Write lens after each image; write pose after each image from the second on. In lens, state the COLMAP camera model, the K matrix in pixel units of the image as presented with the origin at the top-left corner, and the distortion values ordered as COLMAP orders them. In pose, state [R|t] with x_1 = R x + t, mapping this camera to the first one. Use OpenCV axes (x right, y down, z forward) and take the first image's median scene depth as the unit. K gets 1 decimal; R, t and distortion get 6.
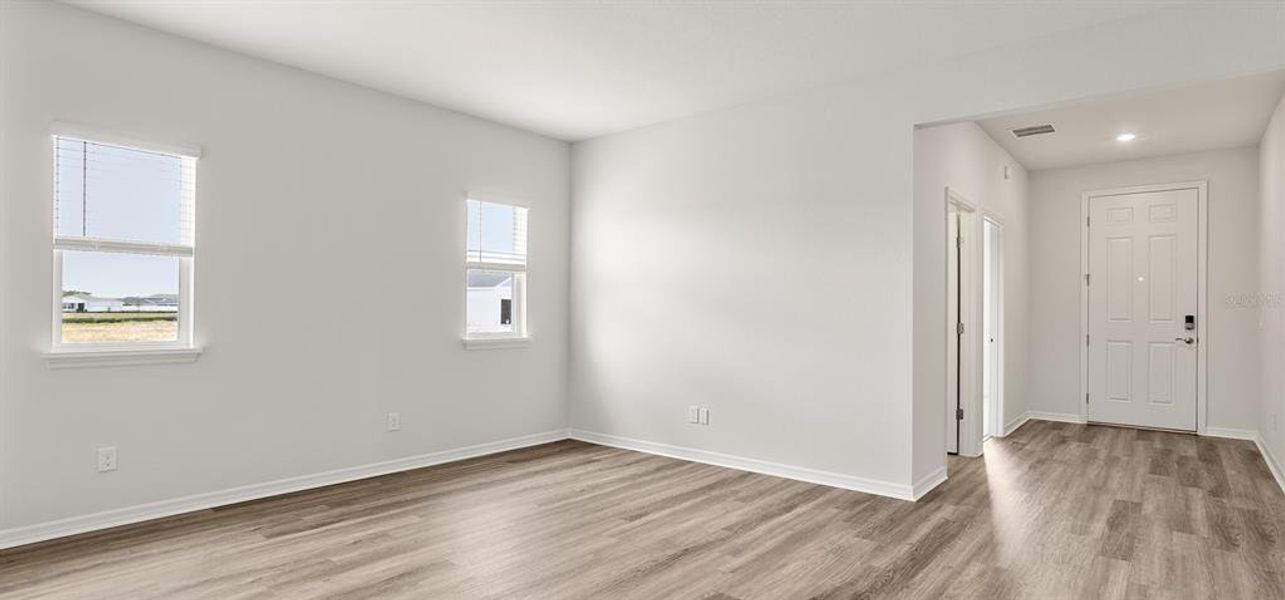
lens RADIAL K [[665.7, 0, 642.5], [0, 665.7, 300.0], [0, 0, 1]] dist [-0.001647, 0.000625]
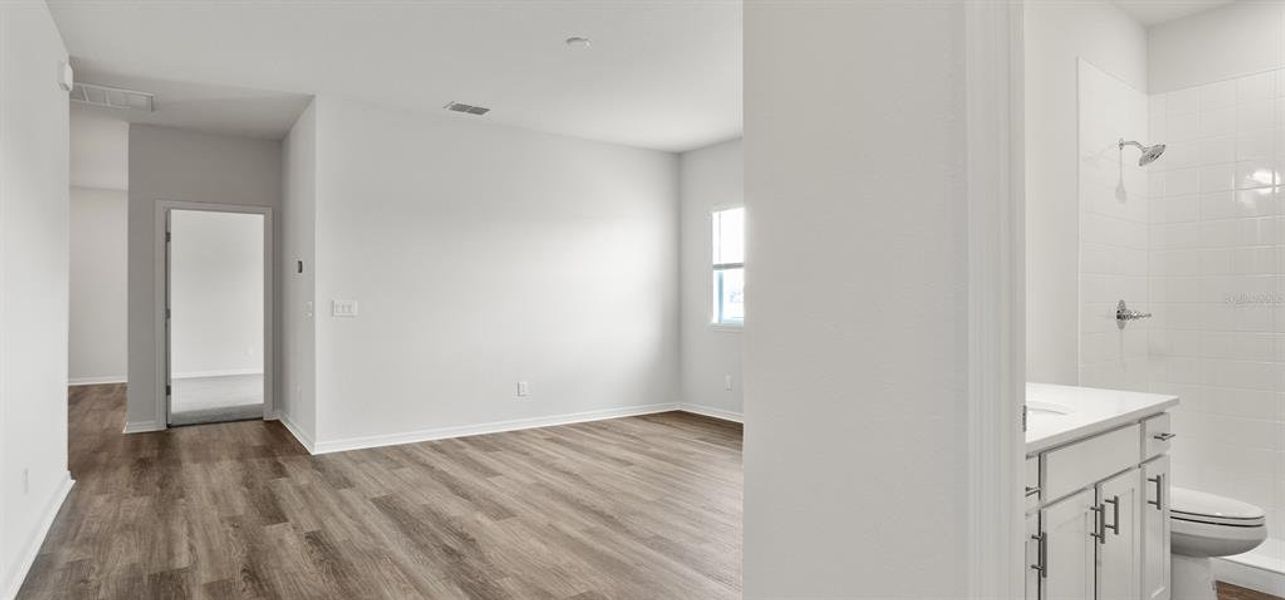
lens RADIAL K [[665.7, 0, 642.5], [0, 665.7, 300.0], [0, 0, 1]] dist [-0.001647, 0.000625]
pose [[-0.255952, -0.011893, -0.966616, 1.122092], [0.014645, 0.999762, -0.016179, 0.041146], [0.966578, -0.018297, -0.255717, 1.356141]]
